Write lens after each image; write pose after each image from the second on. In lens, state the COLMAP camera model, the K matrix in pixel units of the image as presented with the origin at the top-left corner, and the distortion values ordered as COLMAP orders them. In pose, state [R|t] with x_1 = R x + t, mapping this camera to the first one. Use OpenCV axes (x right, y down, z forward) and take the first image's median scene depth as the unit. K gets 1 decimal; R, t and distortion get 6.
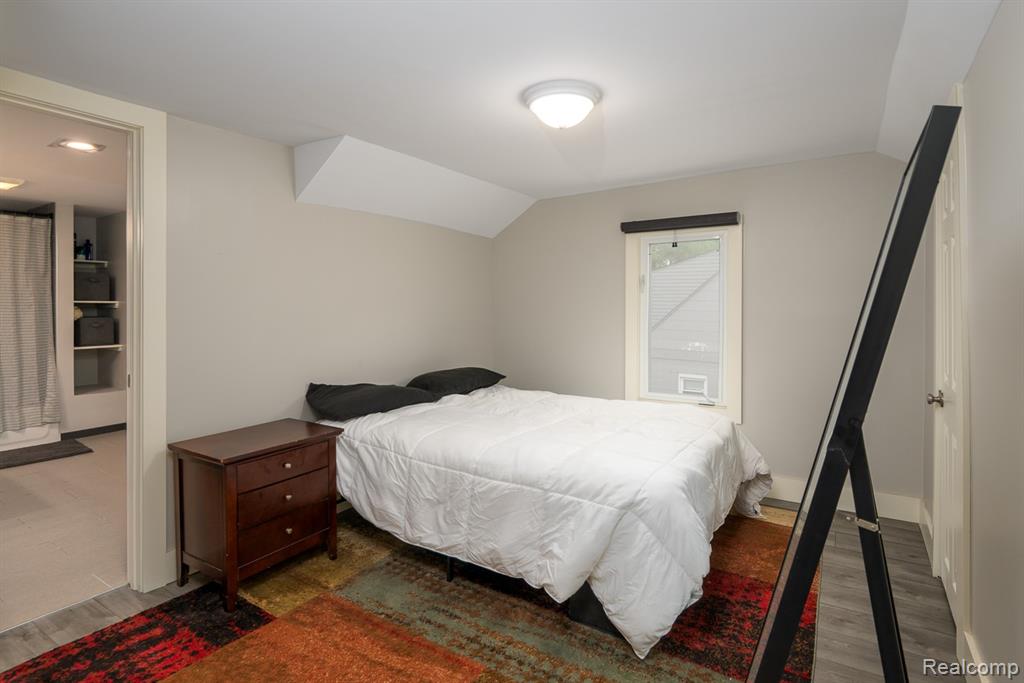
lens RADIAL K [[510.4, 0, 505.2], [0, 510.4, 309.2], [0, 0, 1]] dist [-0.000425, 0.000435]
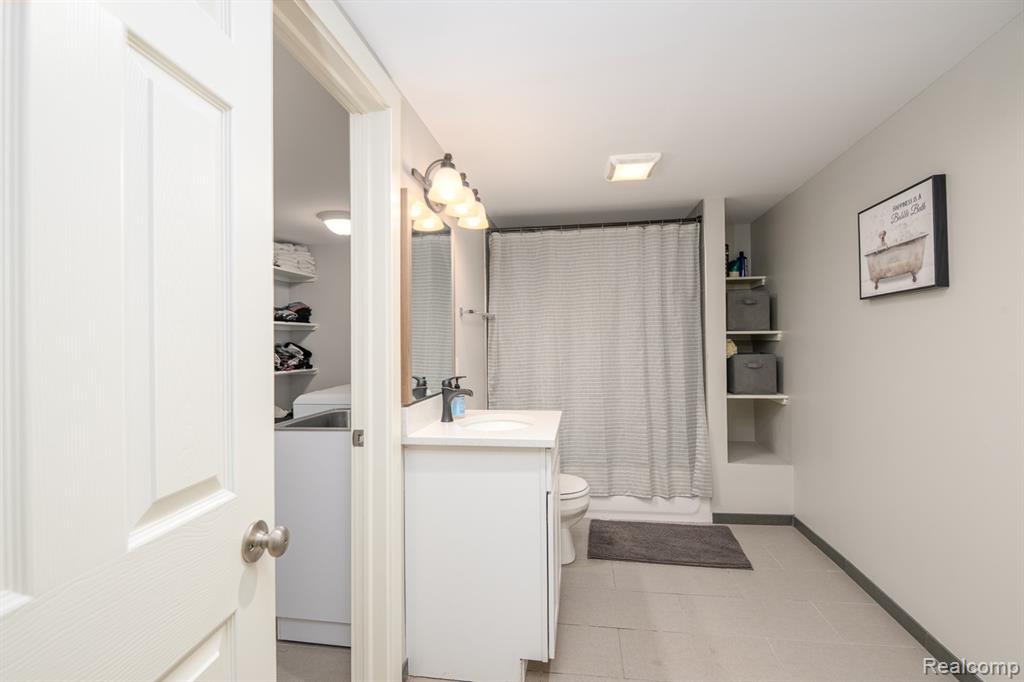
lens RADIAL K [[465.7, 0, 511.4], [0, 465.7, 339.6], [0, 0, 1]] dist [0.000584, 0.000112]
pose [[0.416638, -0.010107, -0.909016, -0.366414], [0.006413, 0.999946, -0.008179, -0.000572], [0.909050, -0.002422, 0.416680, 0.441535]]
